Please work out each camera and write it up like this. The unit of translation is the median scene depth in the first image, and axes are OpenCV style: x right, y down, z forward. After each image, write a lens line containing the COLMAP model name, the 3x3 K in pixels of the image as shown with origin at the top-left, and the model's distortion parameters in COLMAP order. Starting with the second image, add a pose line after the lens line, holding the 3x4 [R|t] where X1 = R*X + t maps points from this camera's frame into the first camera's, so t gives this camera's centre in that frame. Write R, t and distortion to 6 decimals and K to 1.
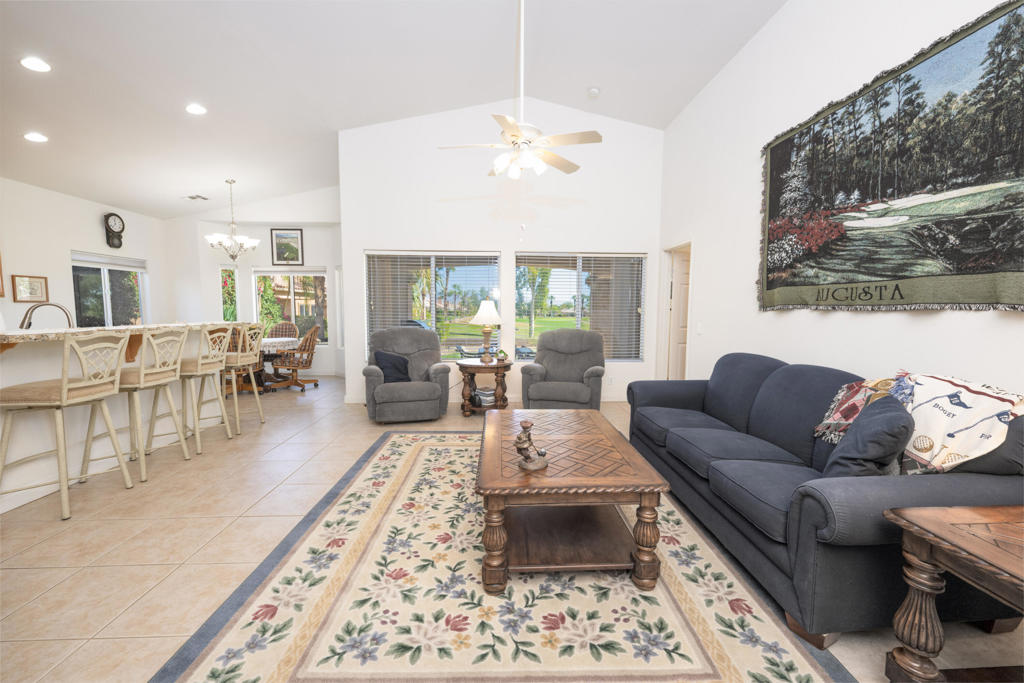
lens RADIAL K [[404.6, 0, 515.7], [0, 404.6, 343.6], [0, 0, 1]] dist [-0.001481, 0.000213]
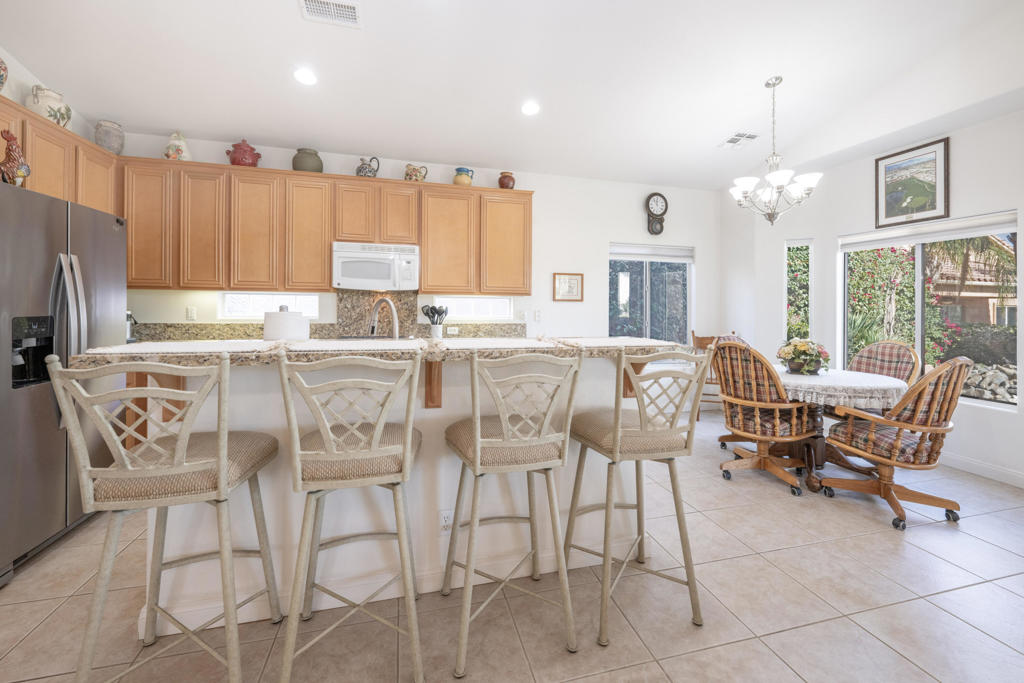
lens RADIAL K [[425.7, 0, 512.7], [0, 425.7, 303.1], [0, 0, 1]] dist [-0.001847, 0.000143]
pose [[0.213855, -0.001717, -0.976864, -0.459337], [-0.096986, 0.995020, -0.022981, -0.111067], [0.972039, 0.099657, 0.212623, 1.201085]]
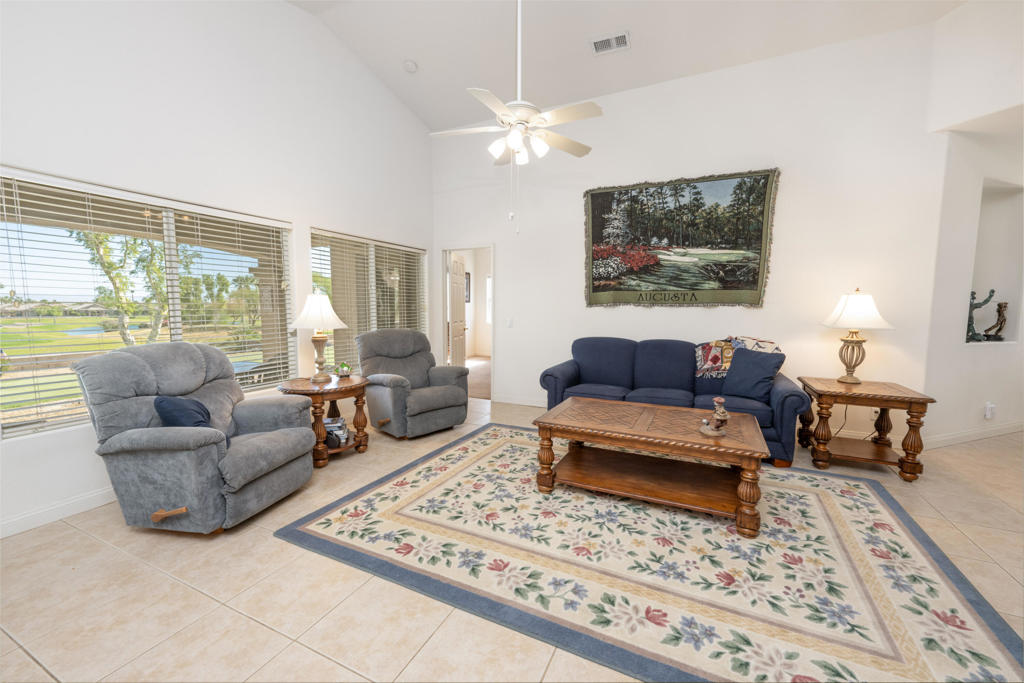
lens RADIAL K [[404.6, 0, 515.7], [0, 404.6, 343.6], [0, 0, 1]] dist [-0.001481, 0.000213]
pose [[0.468270, -0.086117, 0.879379, -0.949011], [0.076881, 0.995436, 0.056543, -0.064114], [-0.880234, 0.041130, 0.472754, 0.680220]]
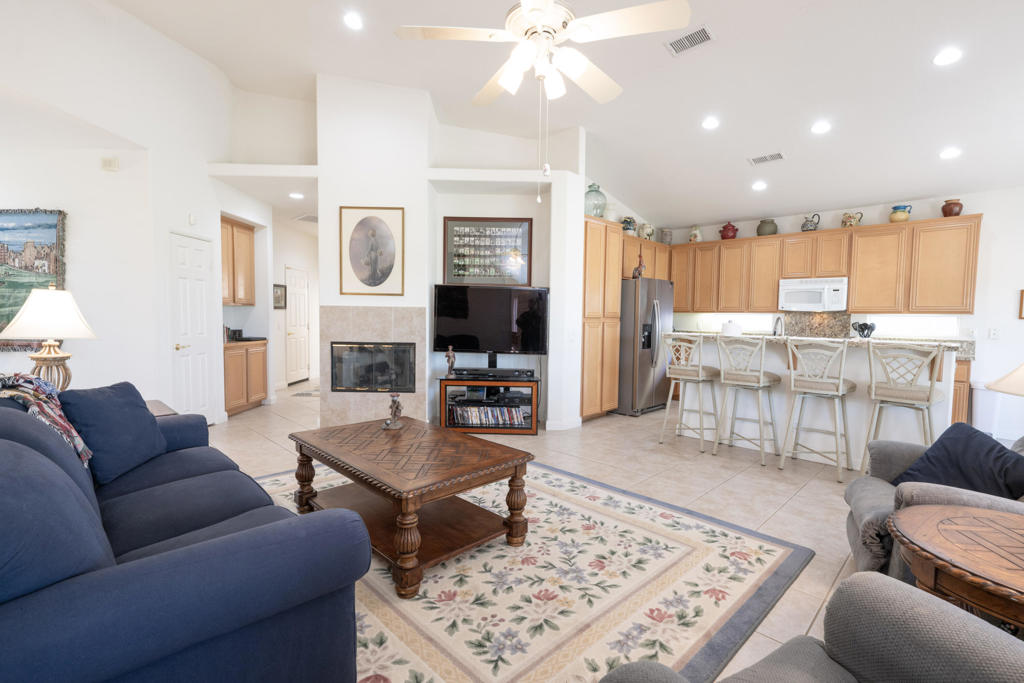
lens RADIAL K [[466.0, 0, 512.0], [0, 466.0, 341.5], [0, 0, 1]] dist [0.001730, 0.000379]
pose [[-0.741643, 0.022726, -0.670410, 0.584742], [-0.074786, 0.990394, 0.116305, -0.151348], [0.666613, 0.136394, -0.732819, 1.748382]]
